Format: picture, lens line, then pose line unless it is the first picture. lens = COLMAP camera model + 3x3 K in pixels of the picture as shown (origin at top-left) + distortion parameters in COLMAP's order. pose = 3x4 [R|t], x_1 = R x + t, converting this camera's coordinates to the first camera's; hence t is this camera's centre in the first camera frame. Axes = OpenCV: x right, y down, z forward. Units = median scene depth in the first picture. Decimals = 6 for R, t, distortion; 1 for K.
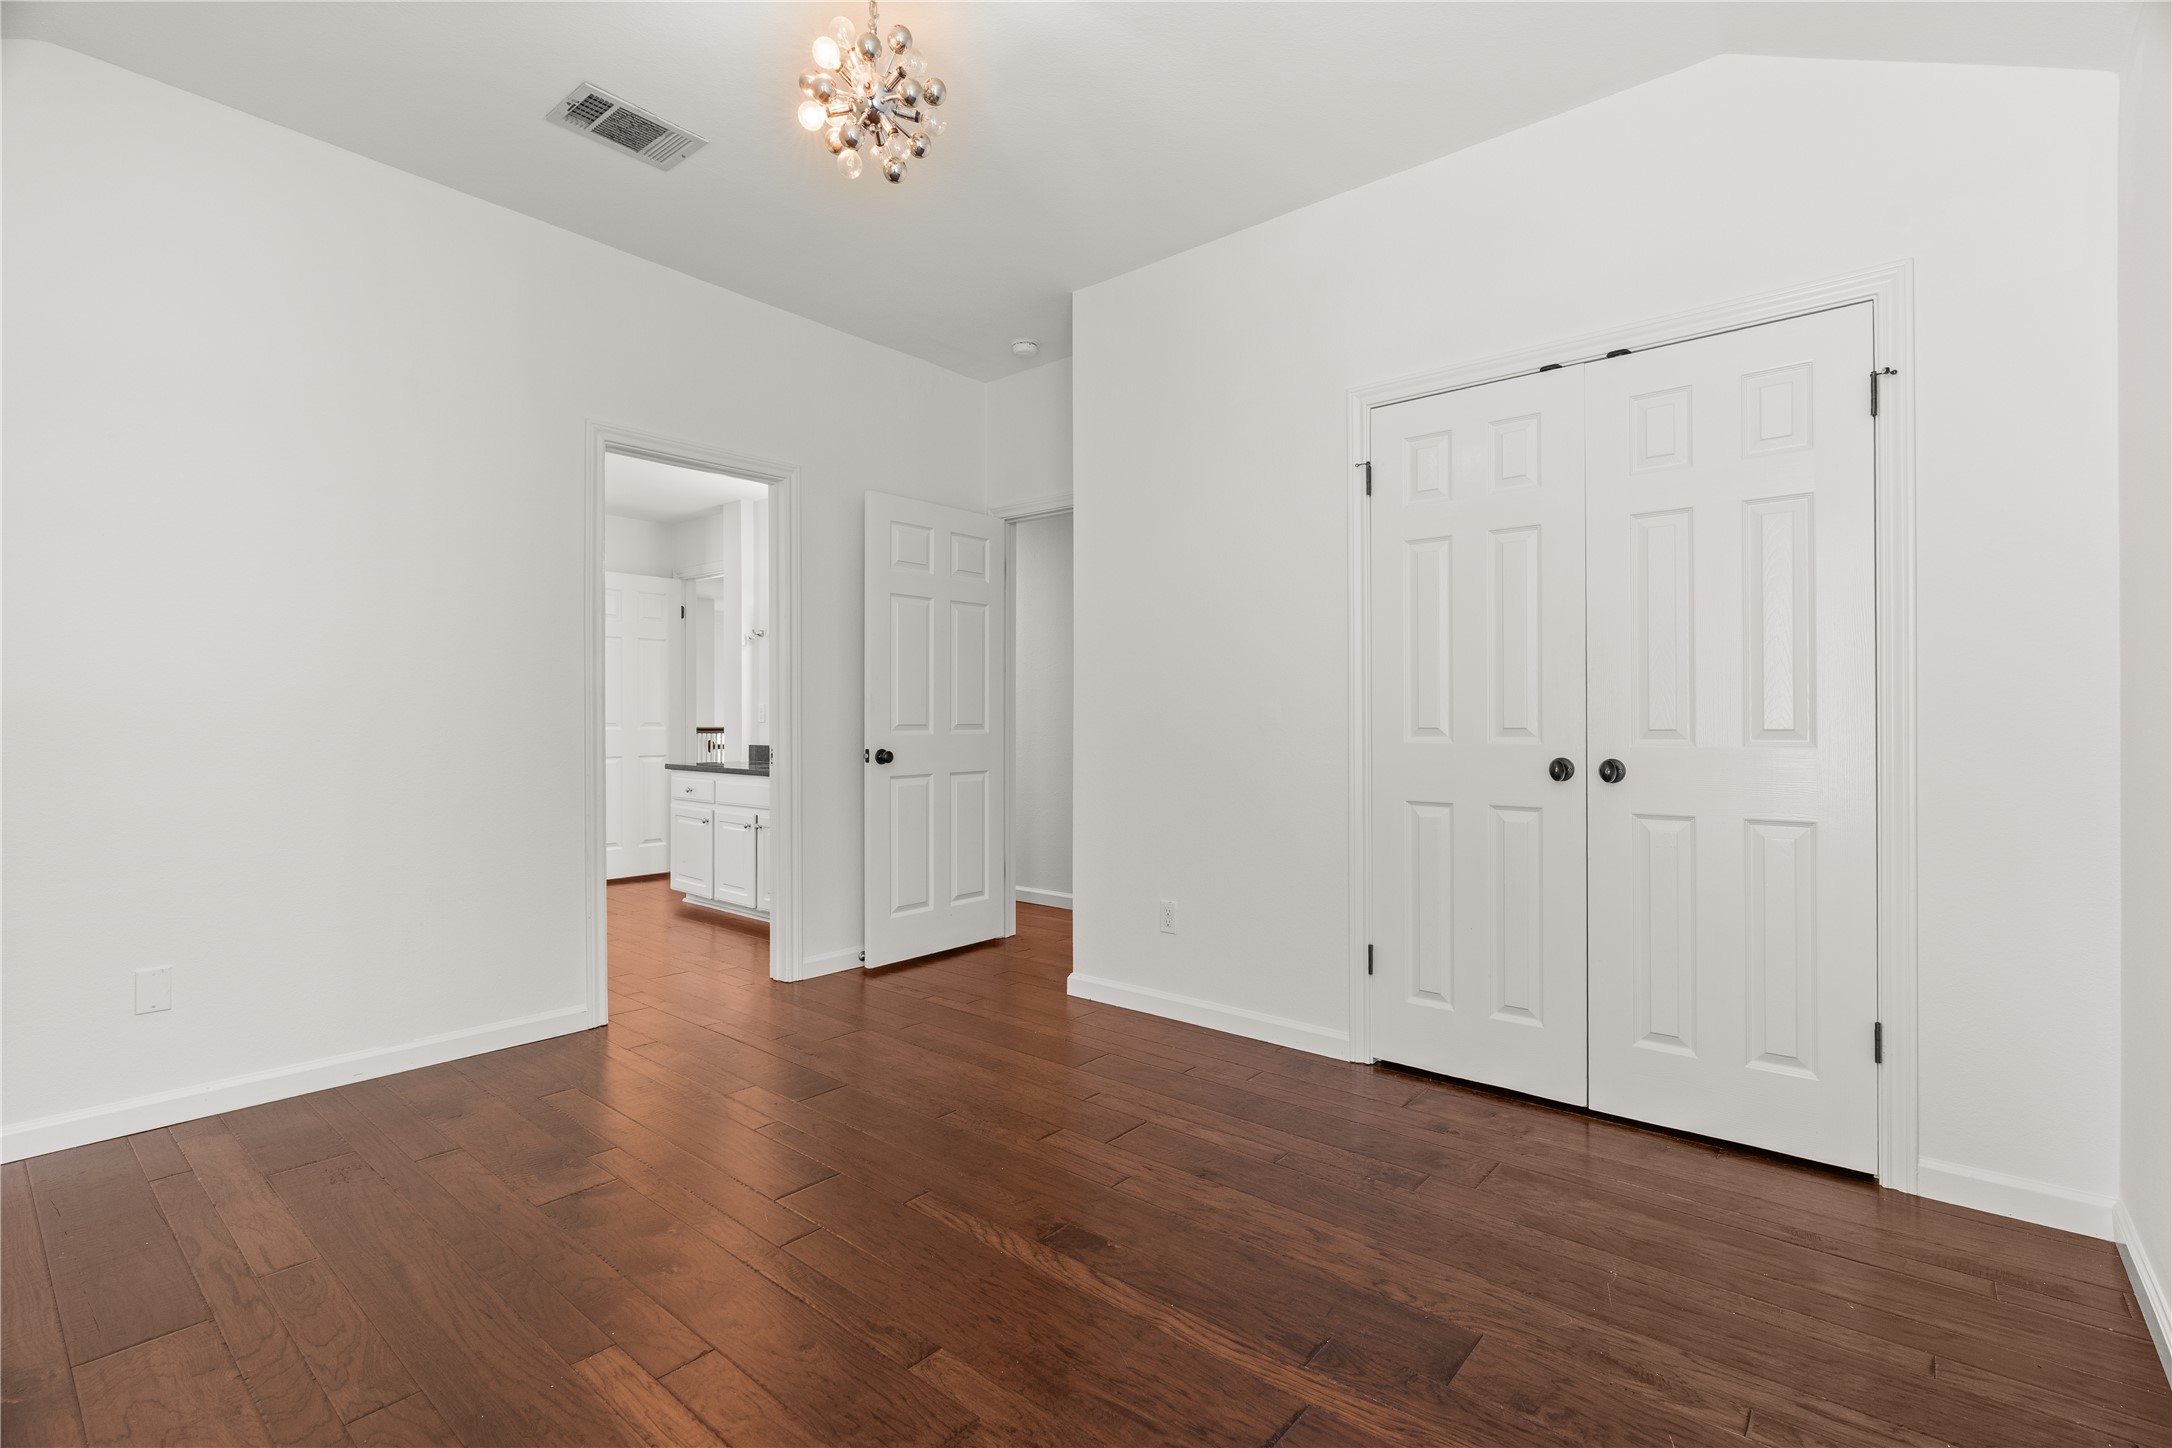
lens RADIAL K [[979.7, 0, 1075.7], [0, 979.7, 722.2], [0, 0, 1]] dist [0.000495, 0.000773]
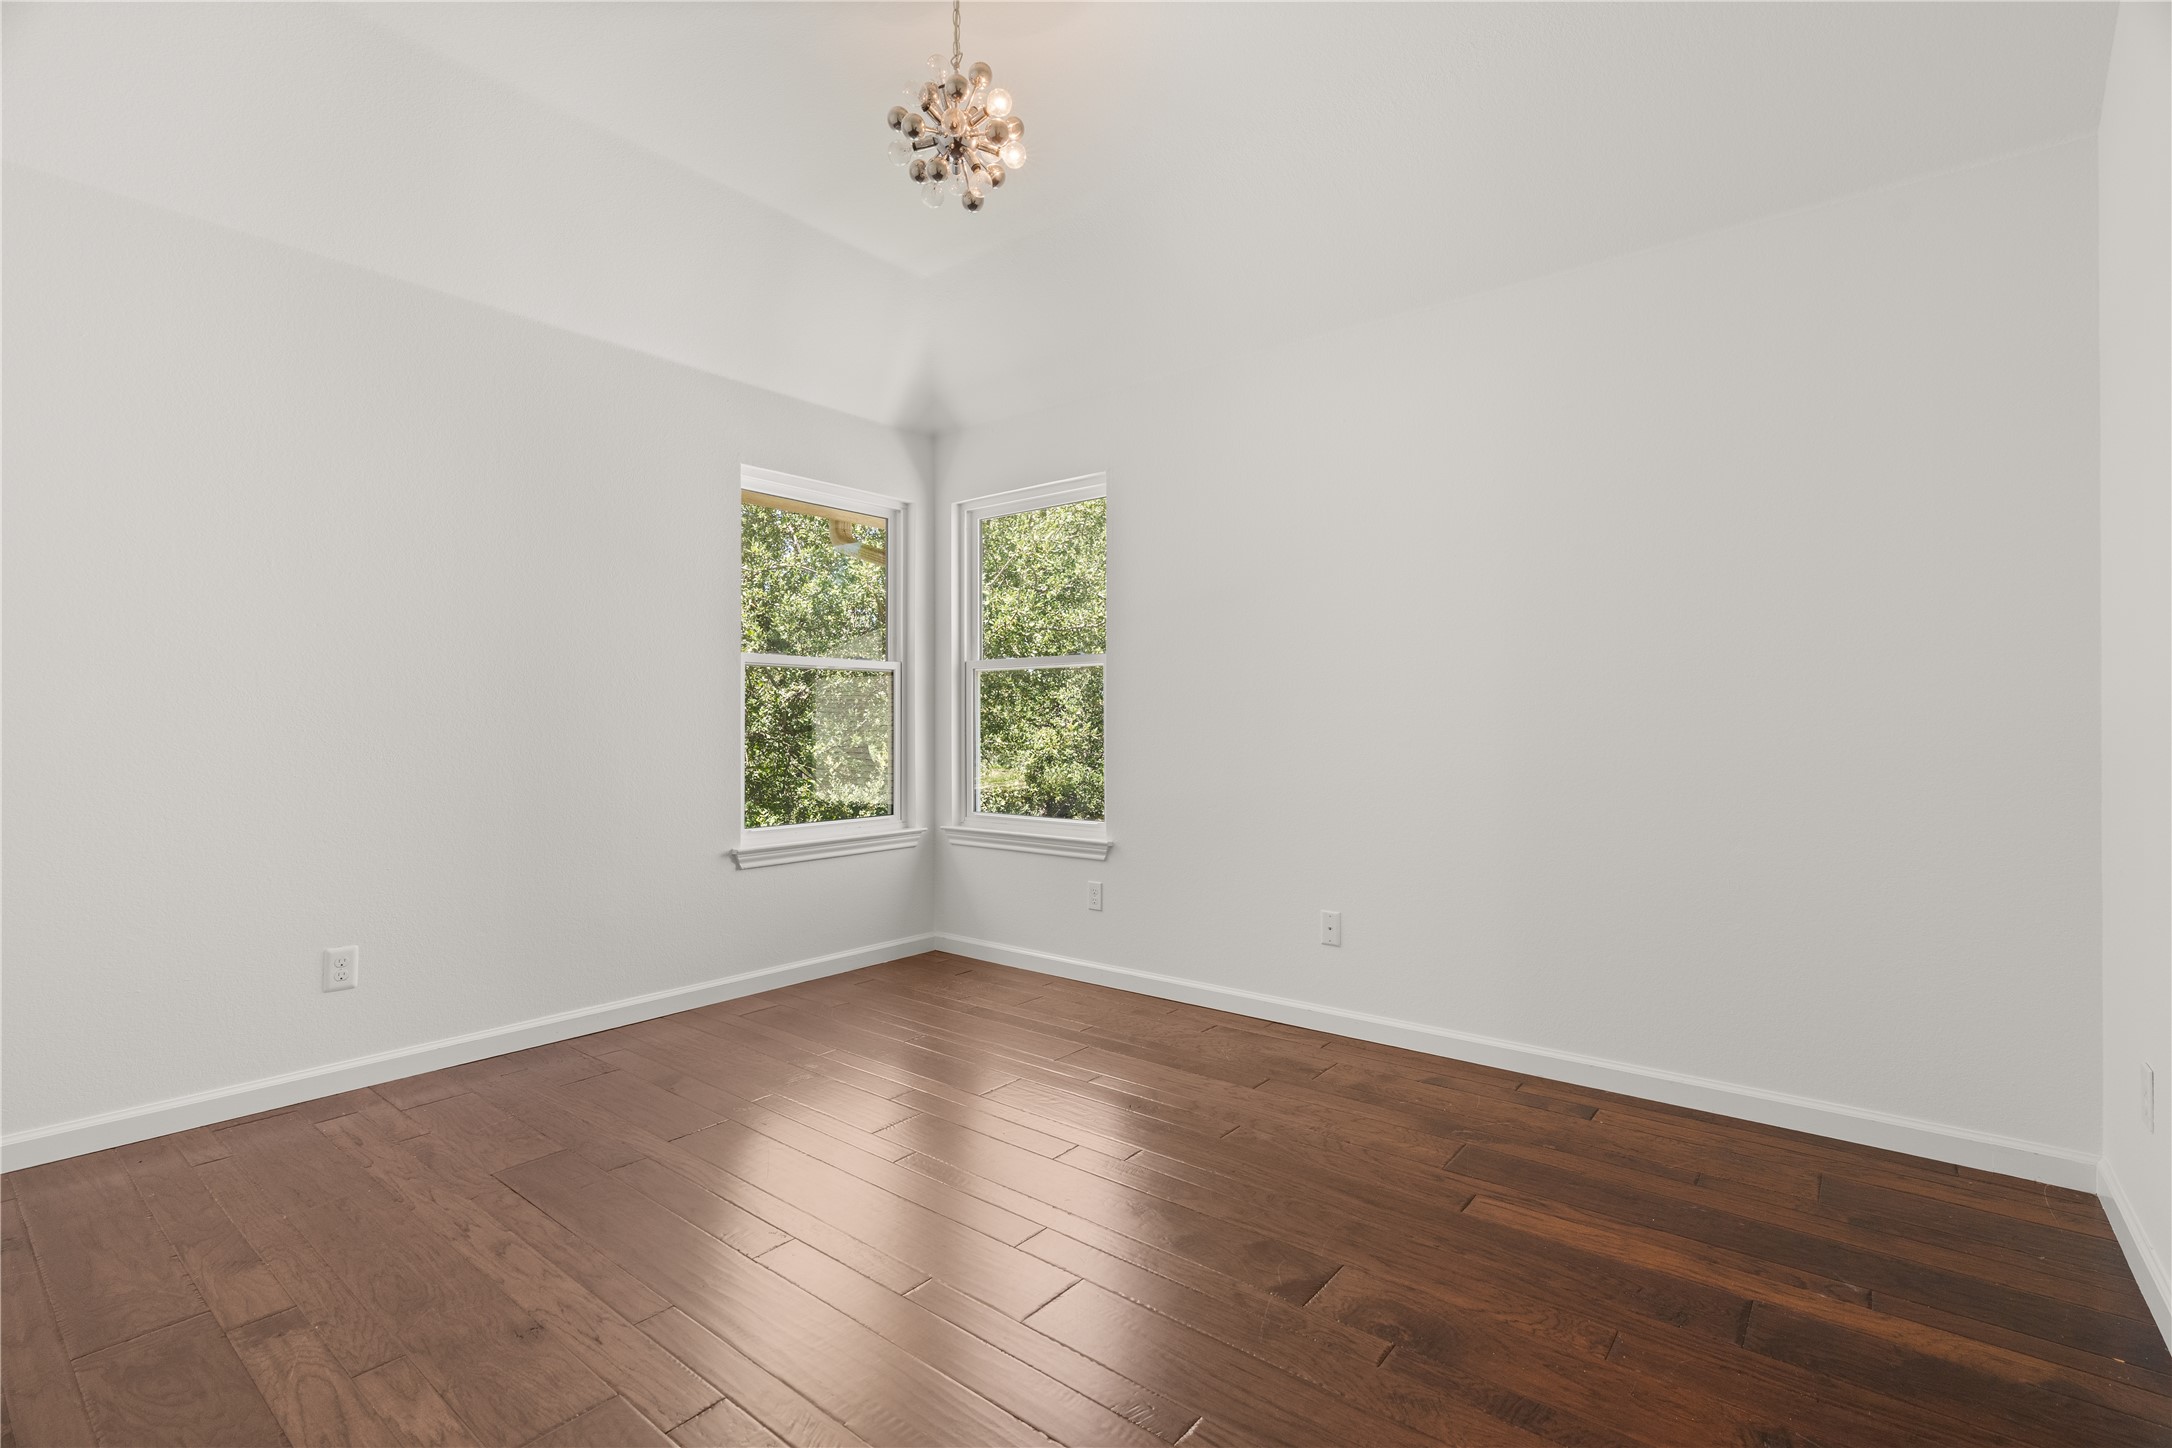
lens RADIAL K [[979.7, 0, 1089.6], [0, 979.7, 741.8], [0, 0, 1]] dist [0.000495, 0.000773]
pose [[-0.998722, 0.000295, -0.050538, -0.158002], [-0.000441, 0.999894, 0.014552, 0.000646], [0.050537, 0.014556, -0.998616, 1.083979]]
